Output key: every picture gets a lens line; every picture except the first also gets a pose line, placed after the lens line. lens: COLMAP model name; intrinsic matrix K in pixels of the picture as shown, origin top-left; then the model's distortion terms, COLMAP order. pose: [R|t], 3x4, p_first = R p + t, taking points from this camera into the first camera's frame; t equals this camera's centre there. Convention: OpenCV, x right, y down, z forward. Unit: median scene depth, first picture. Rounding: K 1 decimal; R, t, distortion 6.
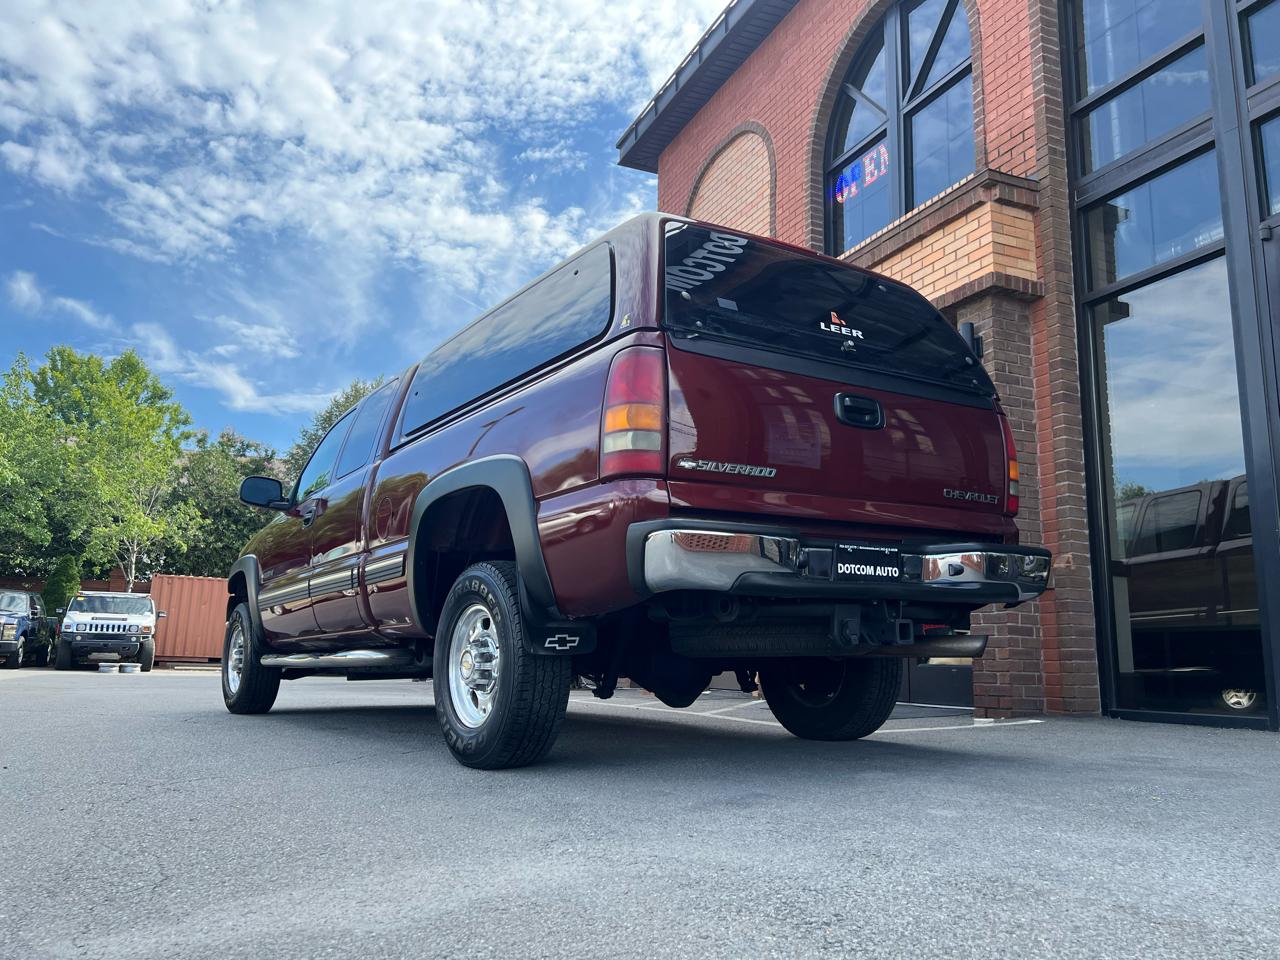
lens RADIAL K [[961.0, 0, 634.6], [0, 961.0, 488.7], [0, 0, 1]] dist [0.032748, -0.028713]
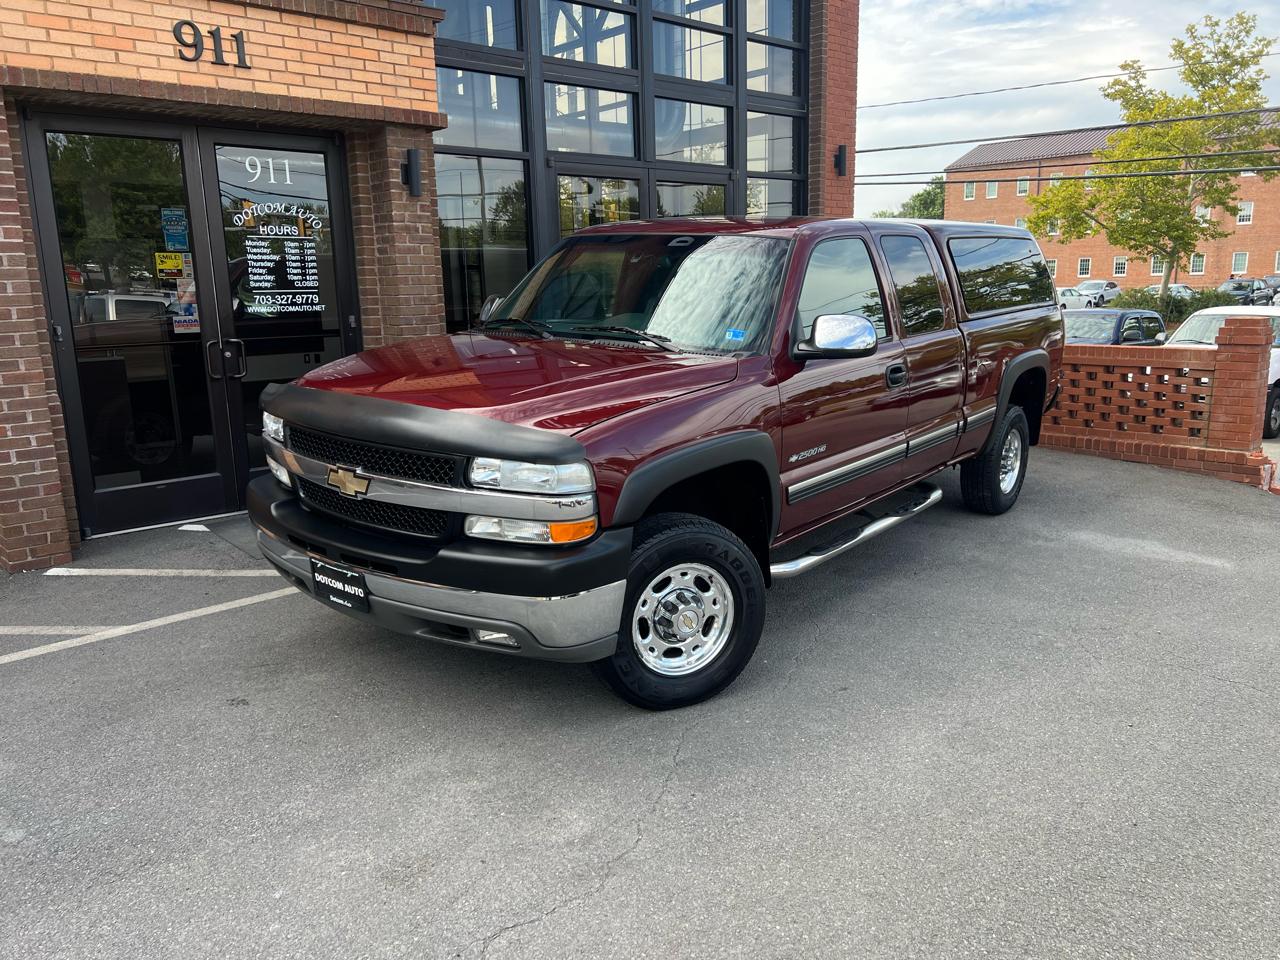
lens RADIAL K [[956.6, 0, 648.3], [0, 956.6, 477.1], [0, 0, 1]] dist [0.055466, -0.060222]
pose [[-0.314210, -0.206954, 0.926521, -0.807576], [-0.156524, 0.973887, 0.164452, -0.032033], [-0.936361, -0.093351, -0.338398, 1.078309]]
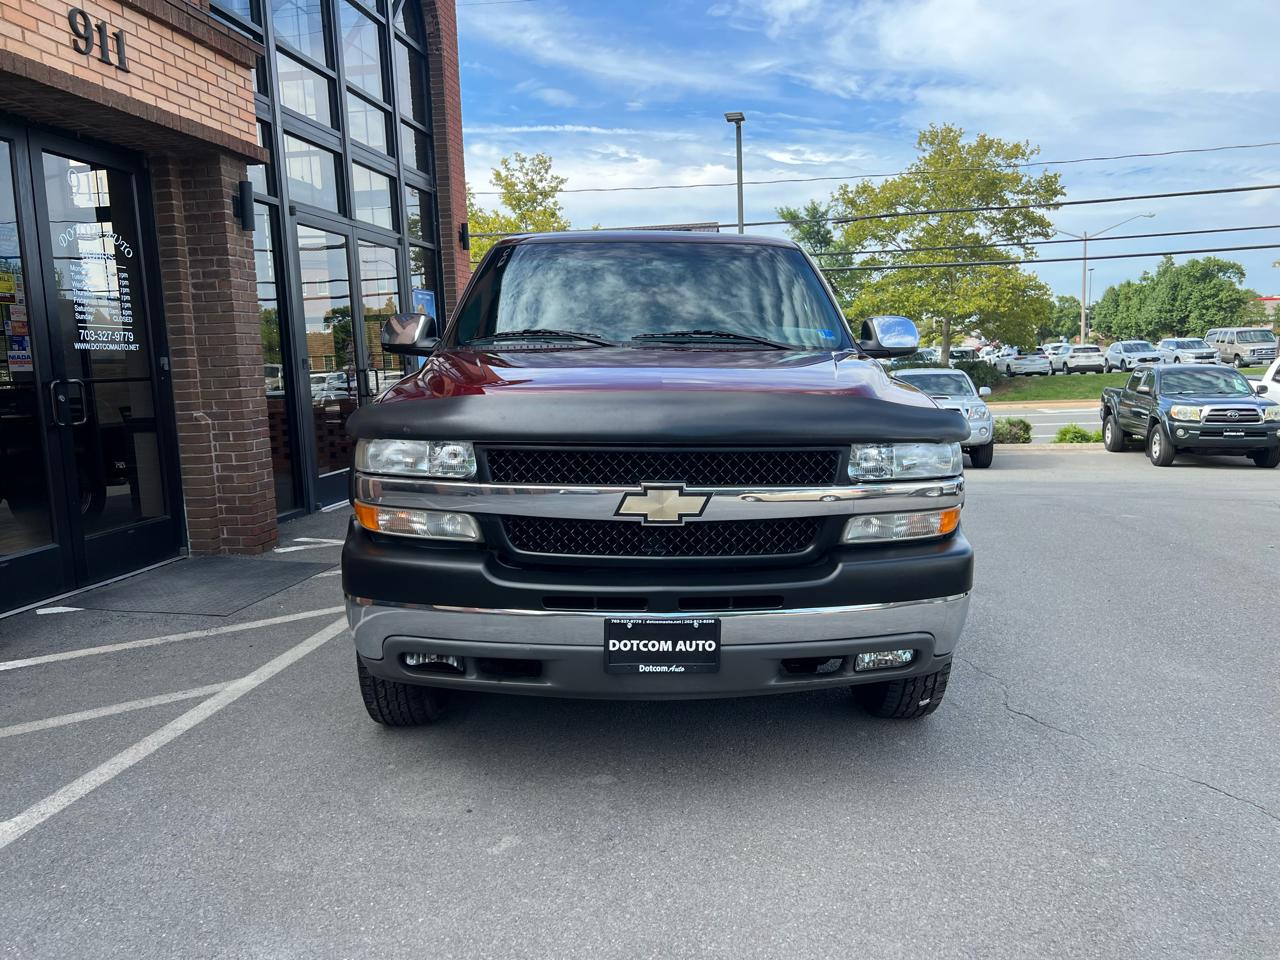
lens RADIAL K [[954.0, 0, 628.7], [0, 954.0, 476.5], [0, 0, 1]] dist [0.058420, -0.061983]
pose [[-0.834308, -0.064376, 0.547527, -0.571045], [-0.086467, 0.996147, -0.014634, 0.119872], [-0.544476, -0.059552, -0.836660, 1.606039]]
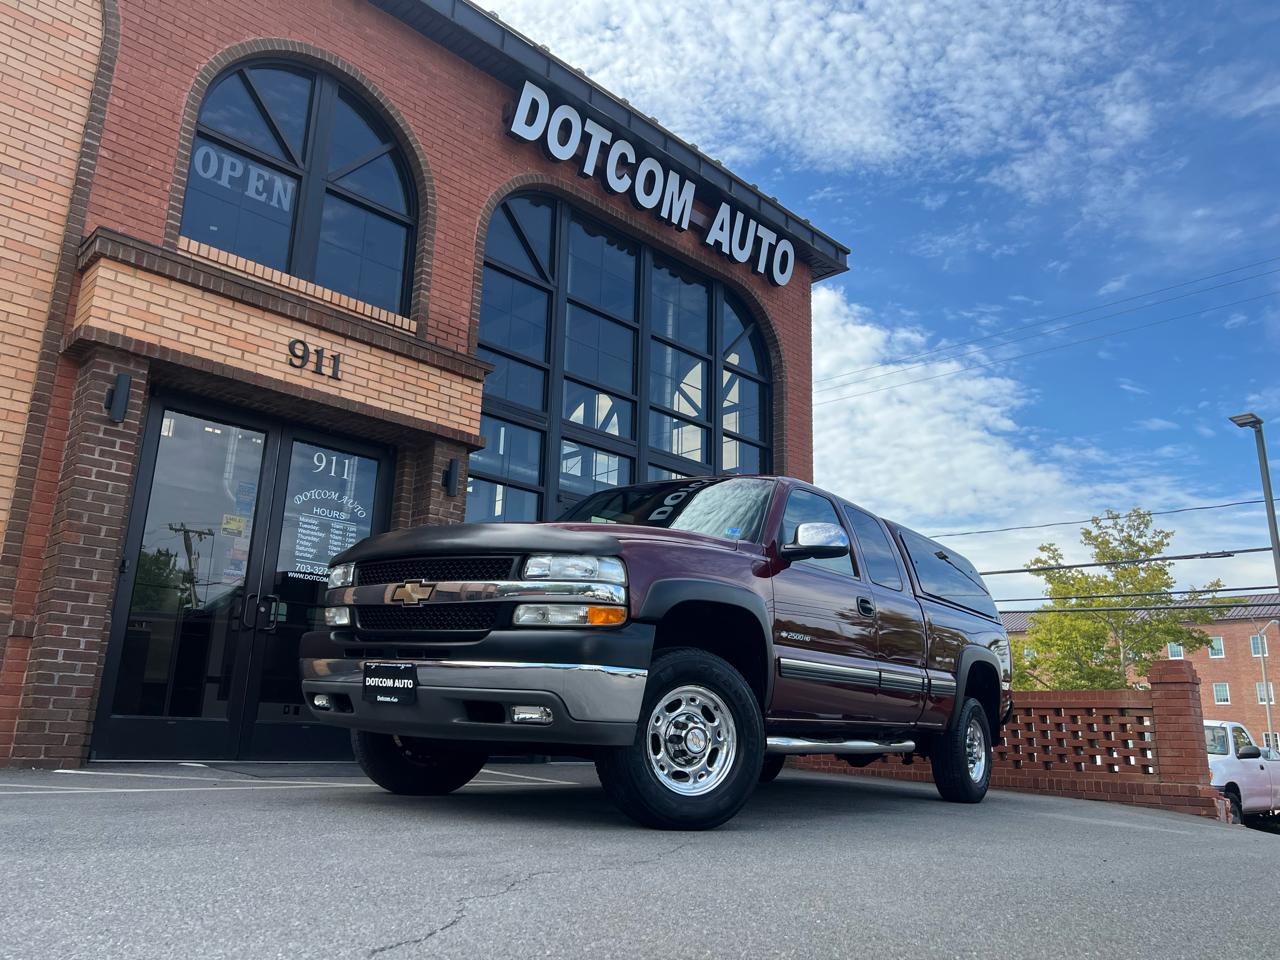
lens RADIAL K [[952.2, 0, 644.2], [0, 952.2, 485.0], [0, 0, 1]] dist [0.061393, -0.067613]
pose [[-0.351037, 0.210033, 0.912502, -0.907309], [-0.205126, 0.933598, -0.293800, 0.185987], [-0.913617, -0.290313, -0.284644, 1.116366]]
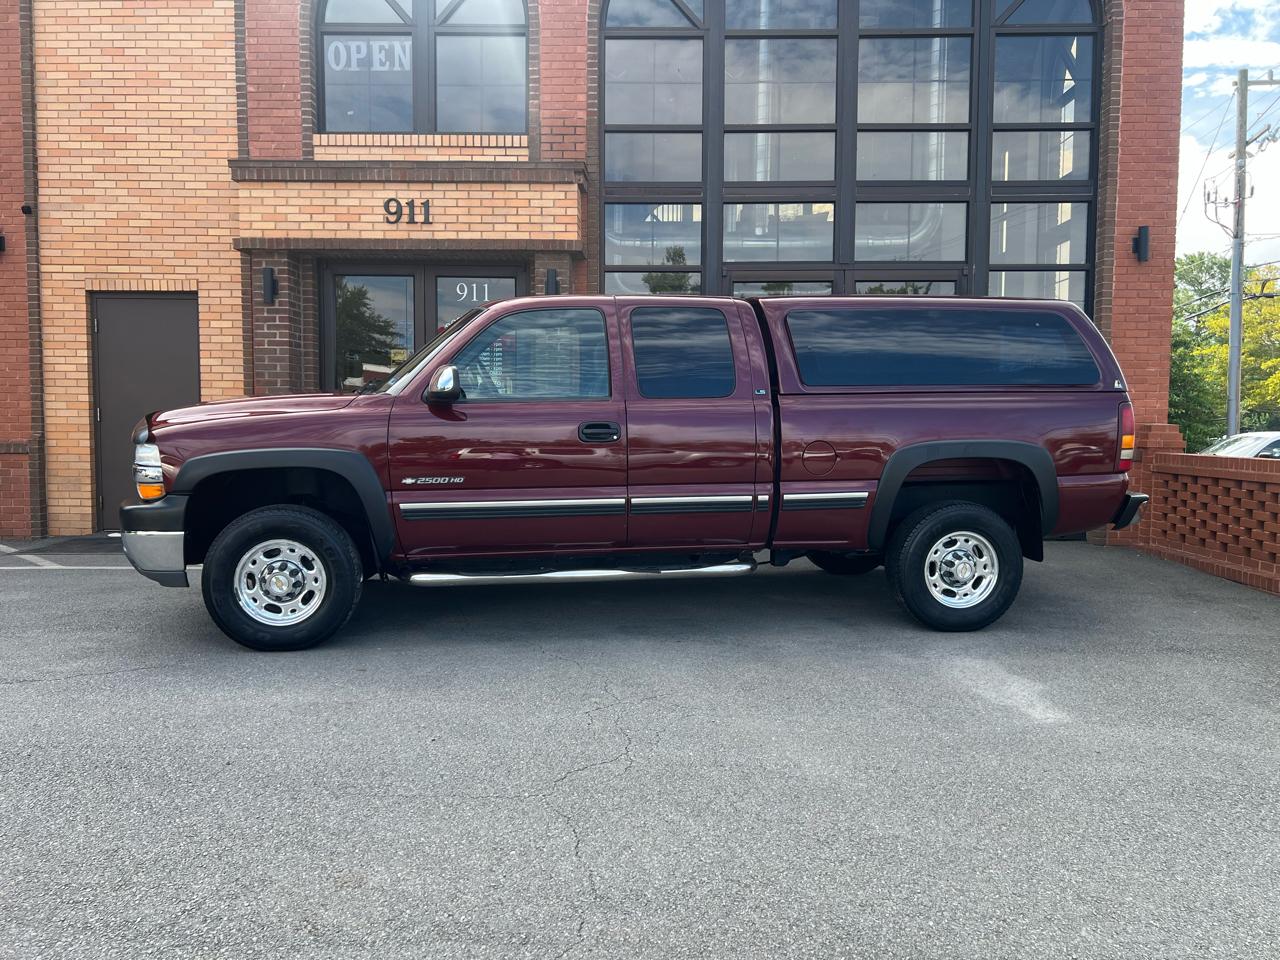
lens RADIAL K [[960.2, 0, 637.0], [0, 960.2, 474.2], [0, 0, 1]] dist [0.051931, -0.059306]
pose [[0.427775, -0.064512, 0.901580, -0.862222], [-0.161753, 0.975885, 0.146577, -0.105054], [-0.889294, -0.208536, 0.407024, 0.265815]]
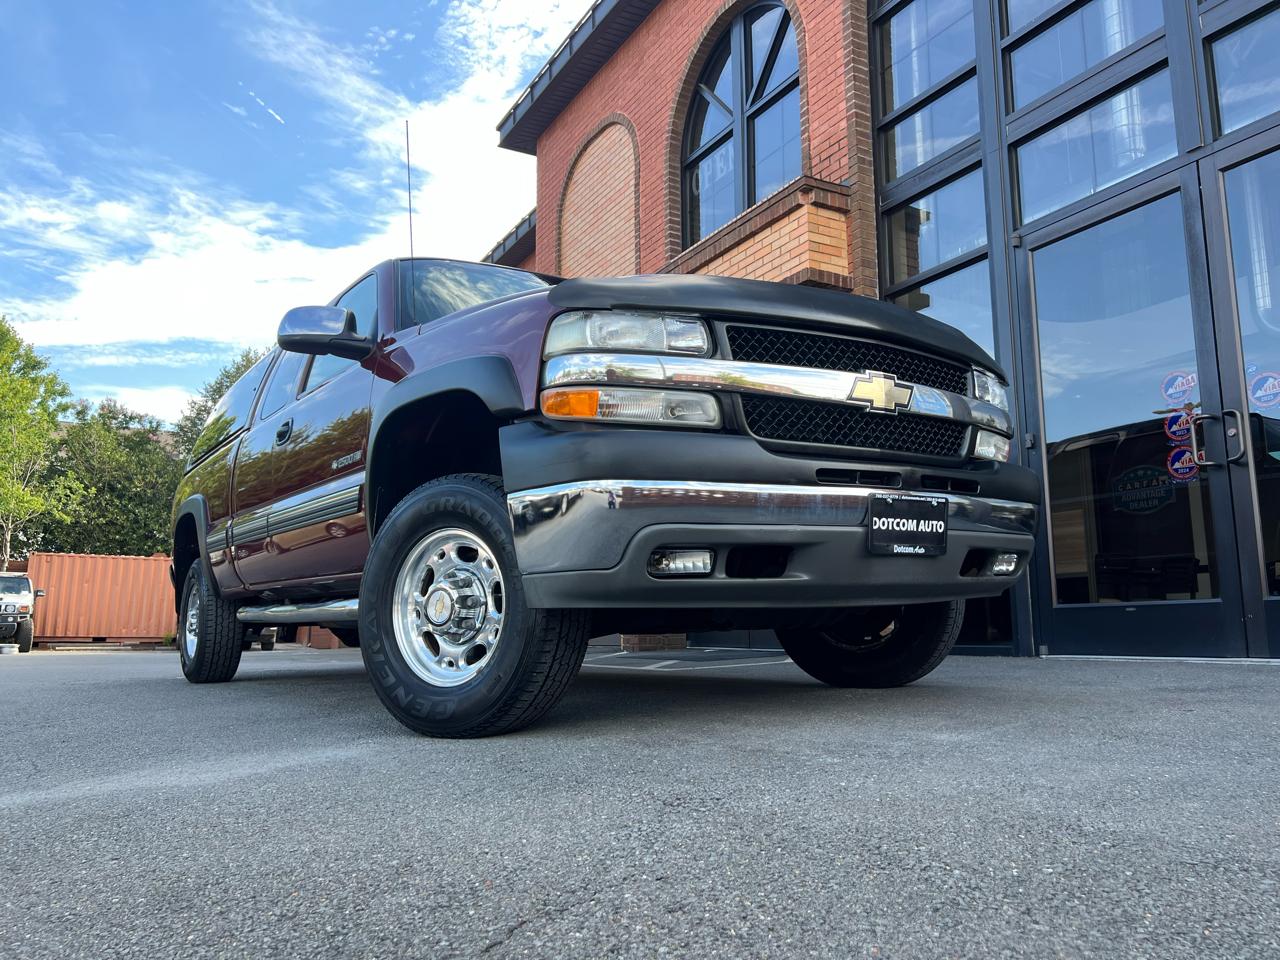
lens RADIAL K [[961.7, 0, 644.9], [0, 961.7, 476.8], [0, 0, 1]] dist [0.047332, -0.052151]
pose [[0.994682, -0.010003, 0.102505, 0.058422], [0.008048, 0.999778, 0.019463, -0.001373], [-0.102677, -0.018534, 0.994542, -0.111235]]
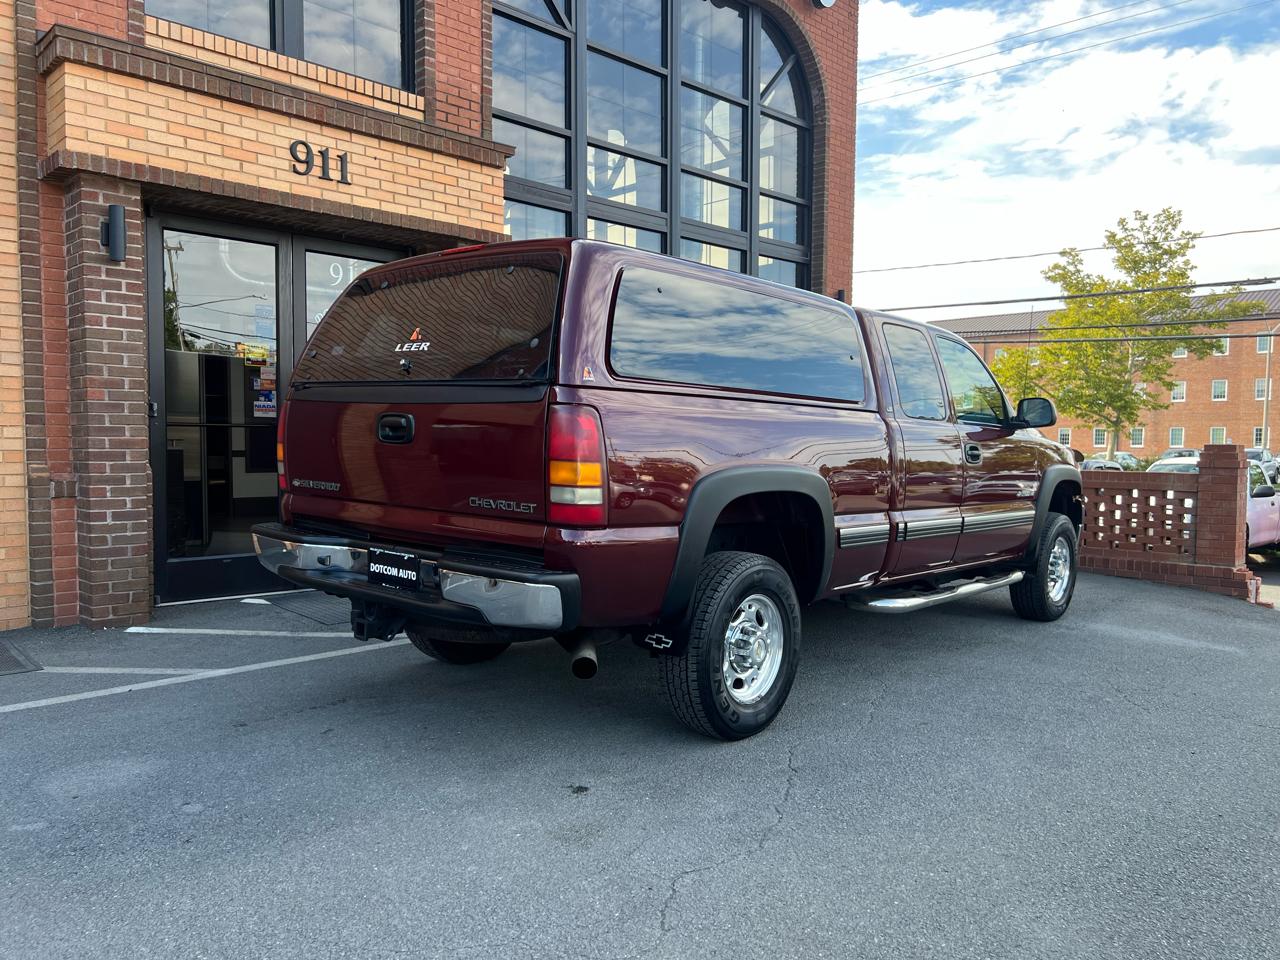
lens RADIAL K [[961.4, 0, 640.8], [0, 961.4, 482.6], [0, 0, 1]] dist [0.044201, -0.047822]
pose [[-0.348464, -0.066102, 0.934988, -0.849218], [-0.183378, 0.983042, 0.001155, 0.056948], [-0.919209, -0.171054, -0.354677, 1.187615]]
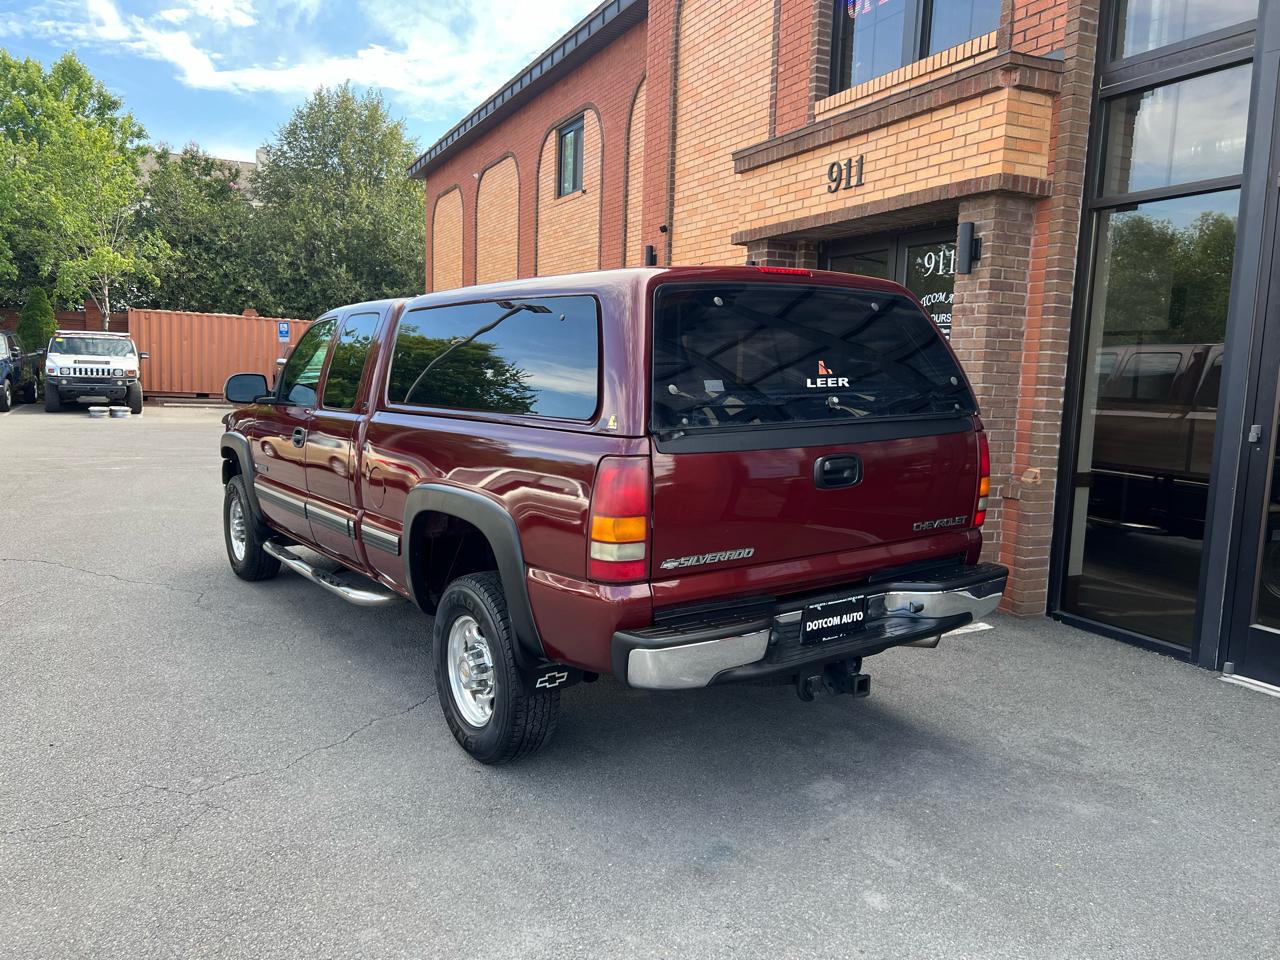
lens RADIAL K [[960.0, 0, 637.4], [0, 960.0, 483.9], [0, 0, 1]] dist [0.043245, -0.046050]
pose [[0.999740, 0.010964, 0.020012, -0.001216], [-0.016396, 0.955086, 0.295874, -0.200331], [-0.015869, -0.296125, 0.955017, 0.008474]]
